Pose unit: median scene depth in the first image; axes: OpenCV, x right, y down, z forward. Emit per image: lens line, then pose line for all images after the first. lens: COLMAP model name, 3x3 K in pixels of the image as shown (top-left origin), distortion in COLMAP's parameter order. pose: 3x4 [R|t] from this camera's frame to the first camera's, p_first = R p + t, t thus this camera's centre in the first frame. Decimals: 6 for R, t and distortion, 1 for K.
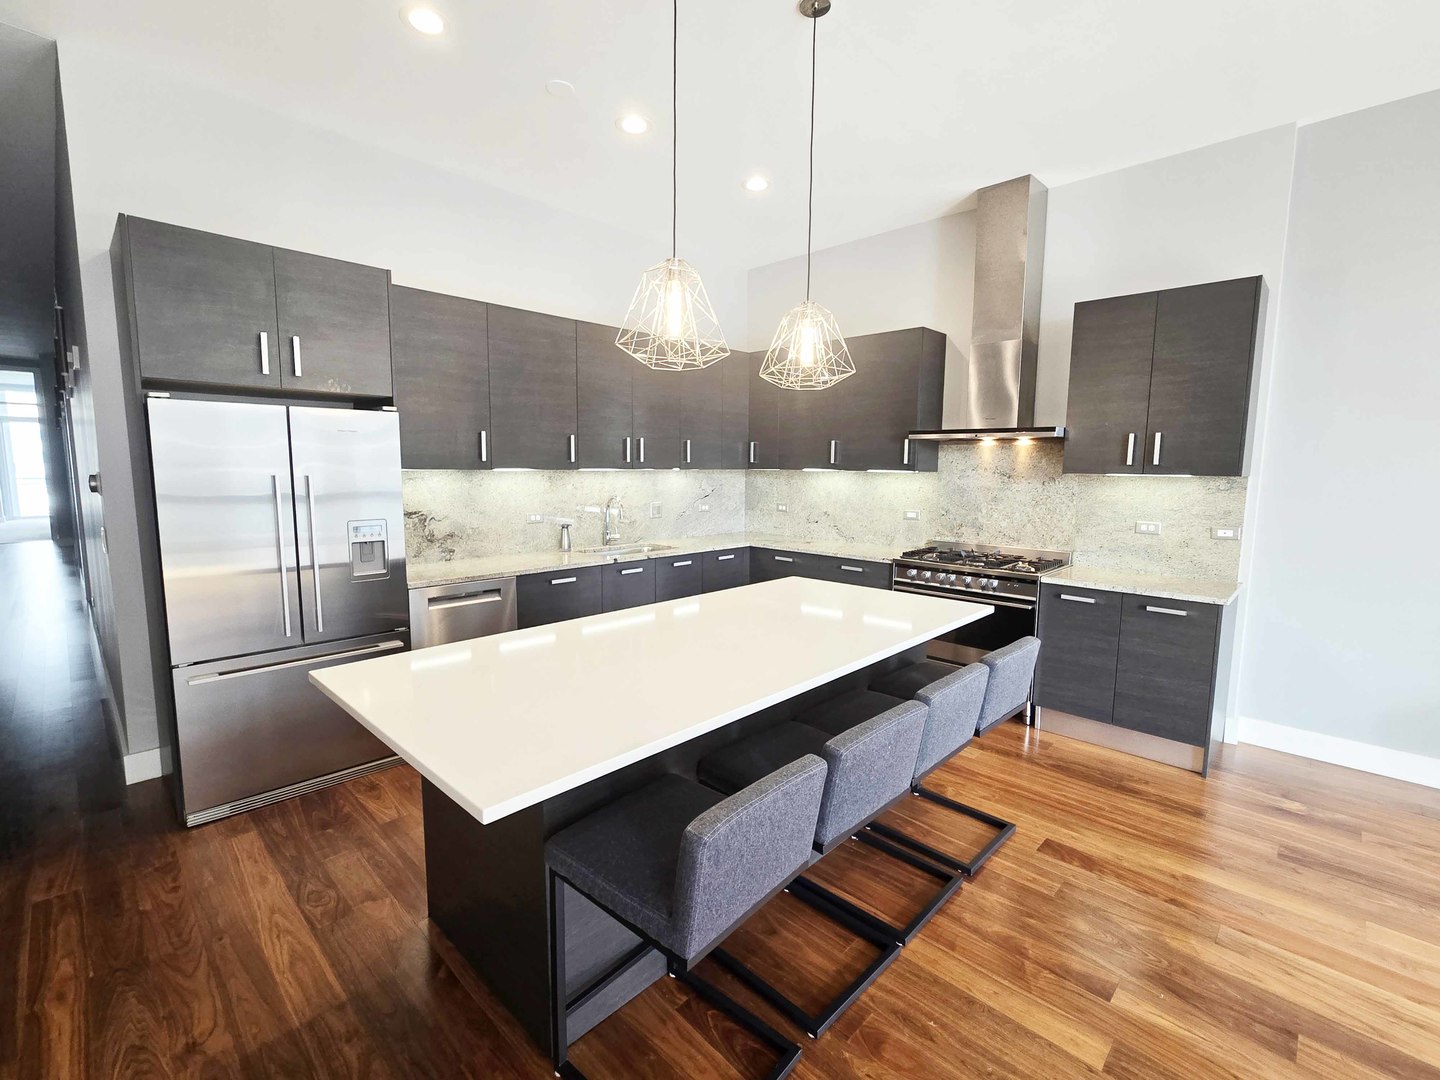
lens RADIAL K [[652.2, 0, 720.0], [0, 652.2, 540.0], [0, 0, 1]] dist [-0.000415, 0.003947]
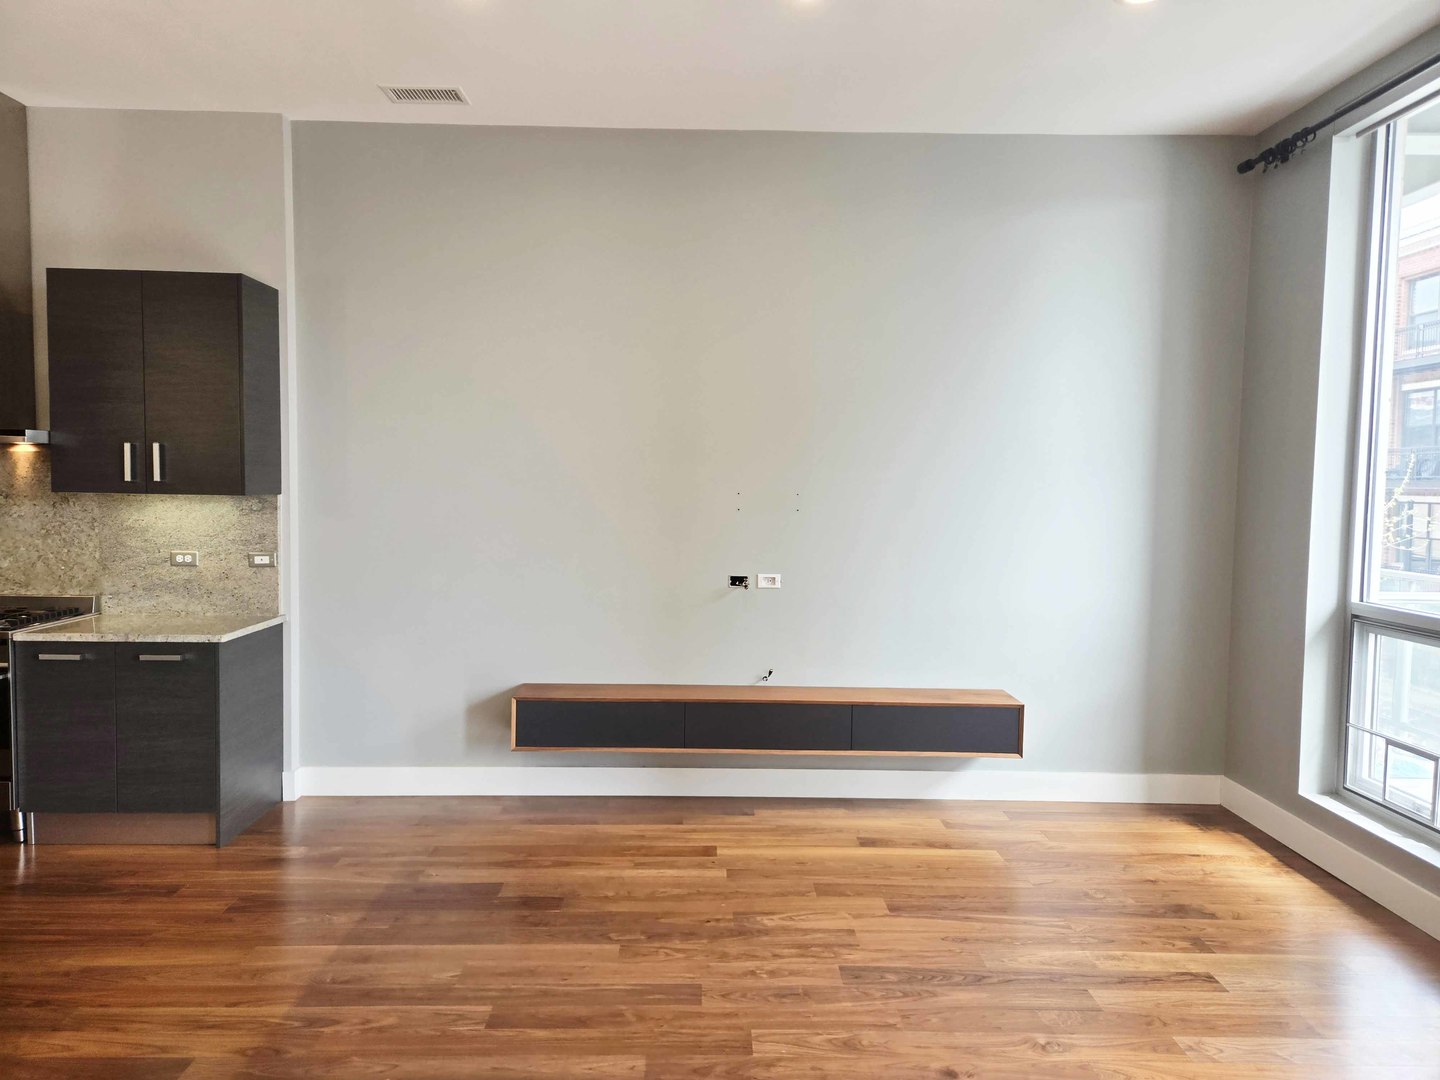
lens RADIAL K [[976.6, 0, 722.2], [0, 976.6, 535.0], [0, 0, 1]] dist [0.063183, -0.043970]
pose [[0.709196, -0.039310, 0.703914, 0.255273], [0.073471, 0.997129, -0.018338, 0.023314], [-0.701172, 0.064723, 0.710048, -0.334781]]
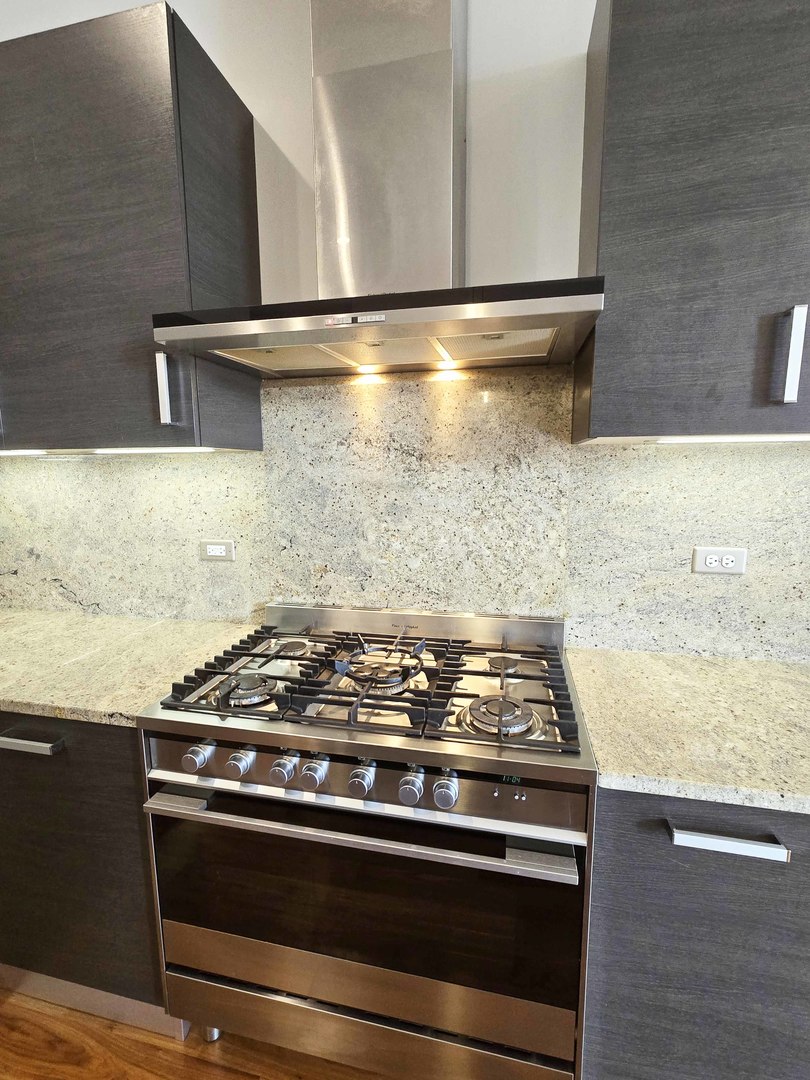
lens RADIAL K [[489.1, 0, 405.0], [0, 489.1, 540.0], [0, 0, 1]] dist [-0.000415, 0.003947]
pose [[0.854202, -0.092151, 0.511710, 0.286442], [0.076440, 0.995732, 0.051715, -0.064987], [-0.514291, -0.005060, 0.857601, 0.794168]]
